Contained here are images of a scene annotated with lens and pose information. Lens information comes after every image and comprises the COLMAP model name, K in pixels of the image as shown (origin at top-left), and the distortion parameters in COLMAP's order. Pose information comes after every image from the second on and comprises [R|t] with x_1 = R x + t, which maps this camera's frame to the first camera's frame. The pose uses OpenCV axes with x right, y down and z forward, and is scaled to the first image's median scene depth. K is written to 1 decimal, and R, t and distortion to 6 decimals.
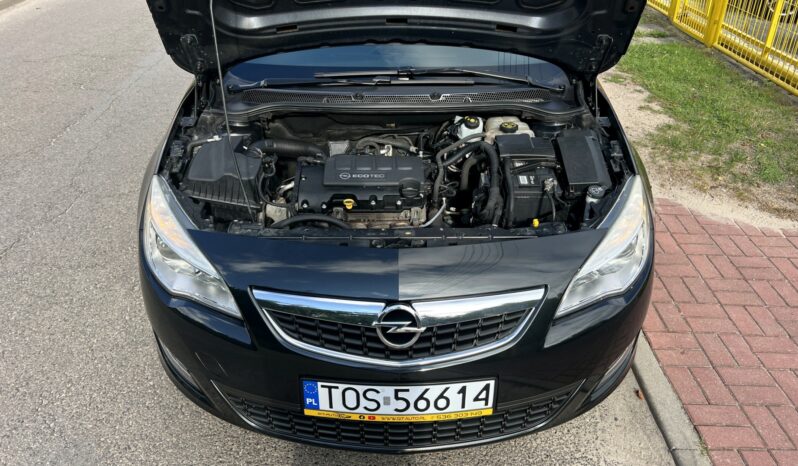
lens RADIAL K [[619.9, 0, 394.6], [0, 619.9, 239.3], [0, 0, 1]] dist [0.063752, -0.074080]
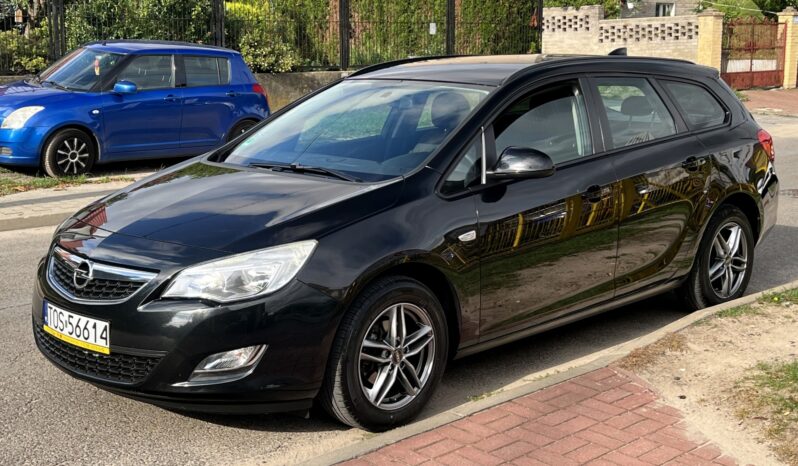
lens RADIAL K [[1081.0, 0, 399.0], [0, 1081.0, 233.0], [0, 0, 1]] dist [0.228335, -0.782793]
pose [[0.704198, 0.124395, -0.699022, 1.958570], [-0.371807, 0.903353, -0.213804, 0.270828], [0.604868, 0.410461, 0.682390, -0.339826]]
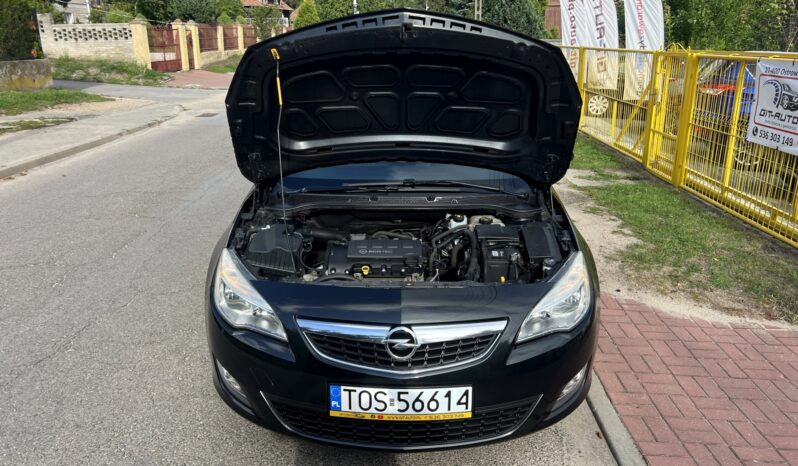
lens RADIAL K [[619.9, 0, 394.6], [0, 619.9, 239.3], [0, 0, 1]] dist [0.063752, -0.074080]
pose [[0.999811, 0.006721, -0.018223, 0.012765], [-0.010810, 0.972043, -0.234554, 0.191650], [0.016137, 0.234707, 0.971932, -0.320168]]
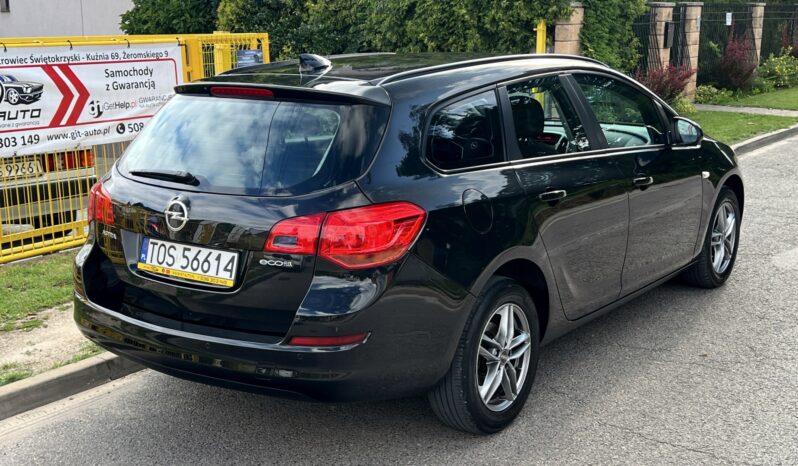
lens RADIAL K [[975.2, 0, 395.3], [0, 975.2, 232.1], [0, 0, 1]] dist [0.171864, -0.475664]
pose [[-0.801599, -0.120254, 0.585643, -1.414601], [0.321062, 0.739746, 0.591350, -2.131578], [-0.504339, 0.662054, -0.554371, 3.477623]]
